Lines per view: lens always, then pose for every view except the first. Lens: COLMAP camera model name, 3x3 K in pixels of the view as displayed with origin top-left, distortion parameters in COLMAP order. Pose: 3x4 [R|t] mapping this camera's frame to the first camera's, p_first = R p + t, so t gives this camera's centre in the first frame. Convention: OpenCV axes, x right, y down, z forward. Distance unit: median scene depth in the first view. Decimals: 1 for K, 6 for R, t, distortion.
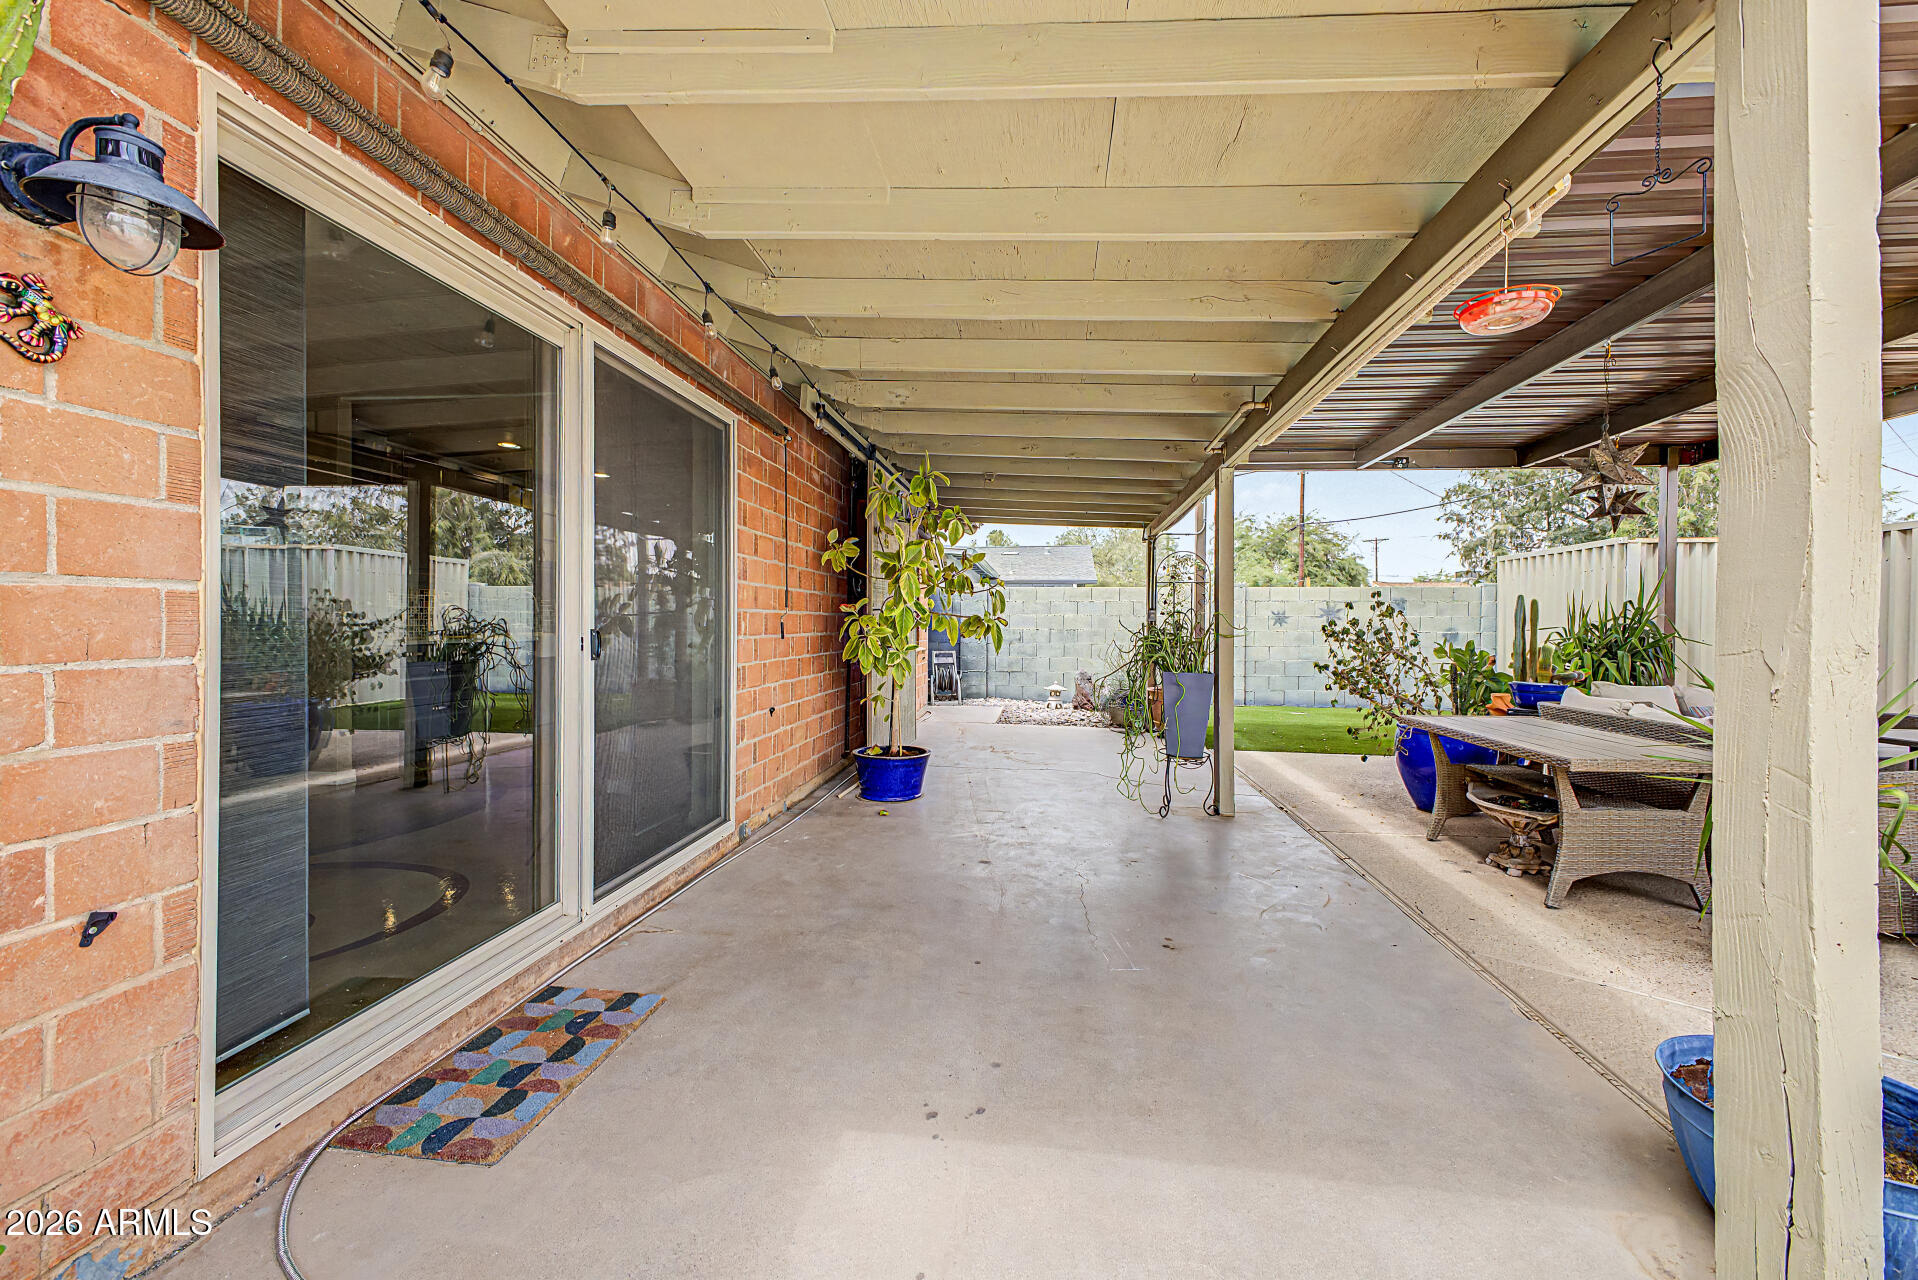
lens RADIAL K [[762.1, 0, 959.4], [0, 762.1, 630.9], [0, 0, 1]] dist [0.024211, -0.011796]
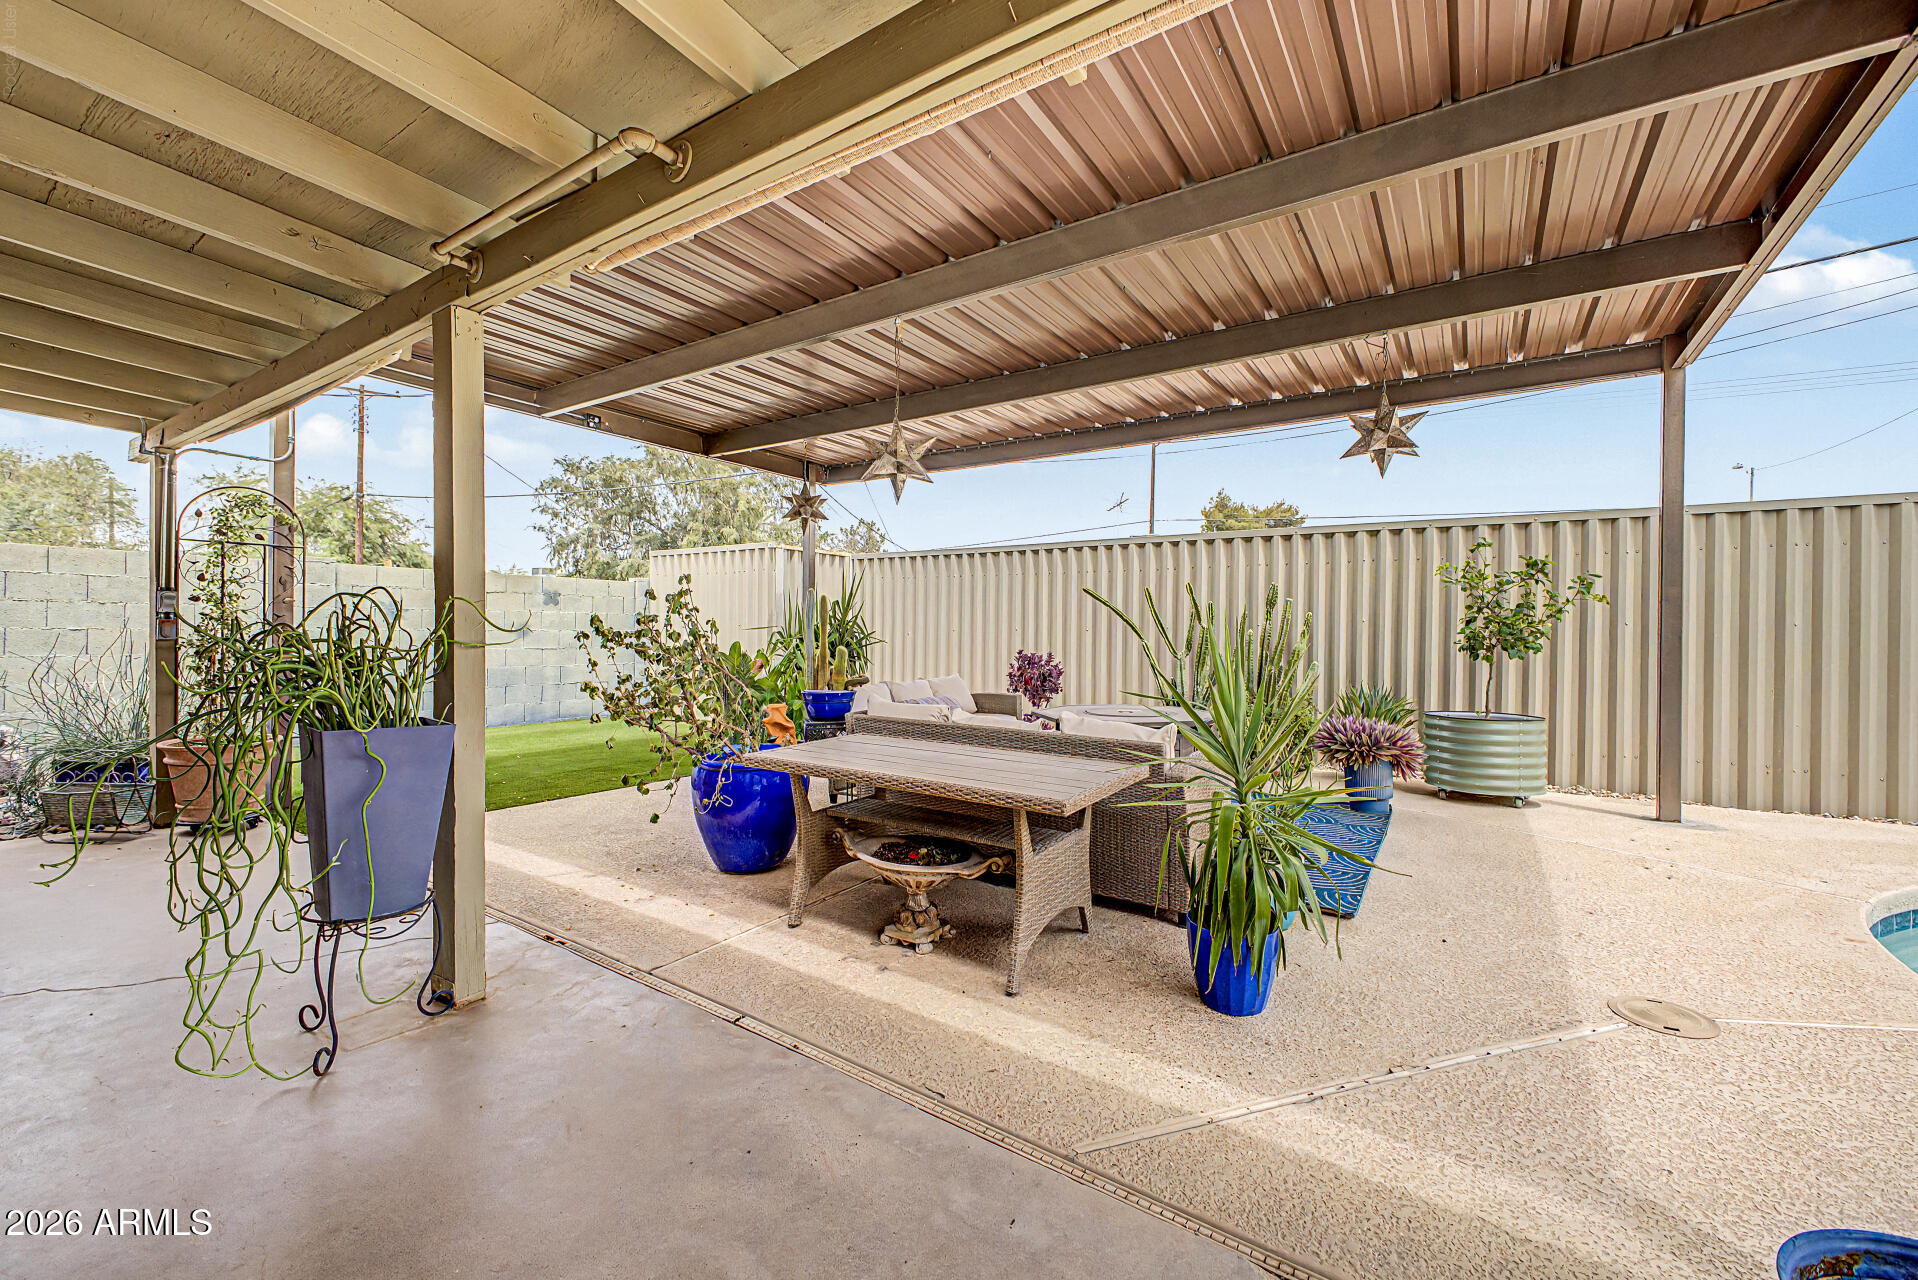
lens RADIAL K [[762.1, 0, 959.4], [0, 762.1, 630.9], [0, 0, 1]] dist [0.024211, -0.011796]
pose [[0.449085, -0.006686, 0.893464, 0.029498], [0.001322, 0.999976, 0.006818, -0.003875], [-0.893488, -0.001880, 0.449083, 0.330423]]
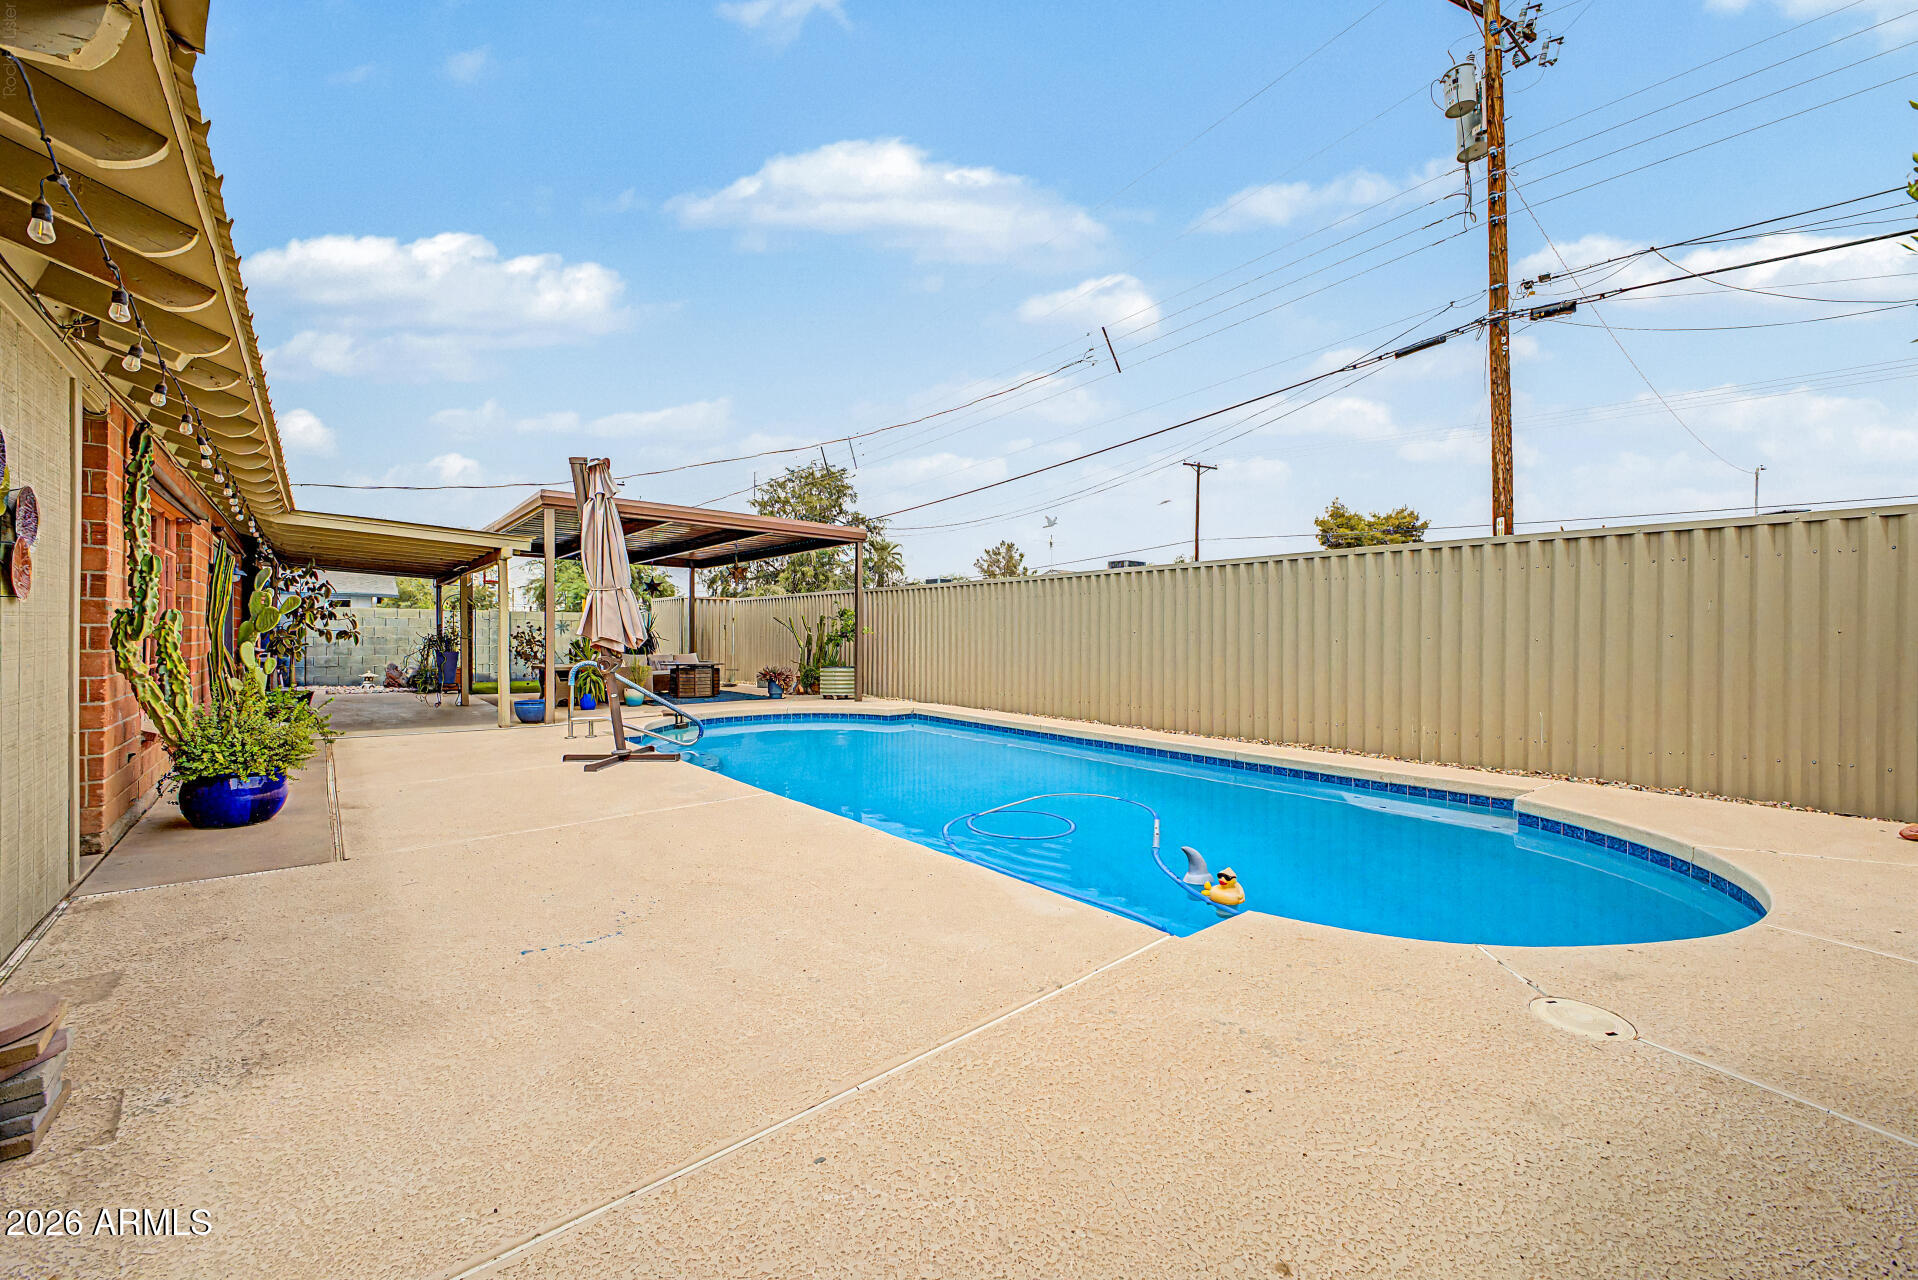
lens RADIAL K [[762.1, 0, 959.4], [0, 762.1, 630.9], [0, 0, 1]] dist [0.024211, -0.011796]
pose [[0.659747, 0.007383, 0.751452, -0.288898], [-0.000196, 0.999953, -0.009653, 0.001007], [-0.751488, 0.006221, 0.659717, -1.038319]]
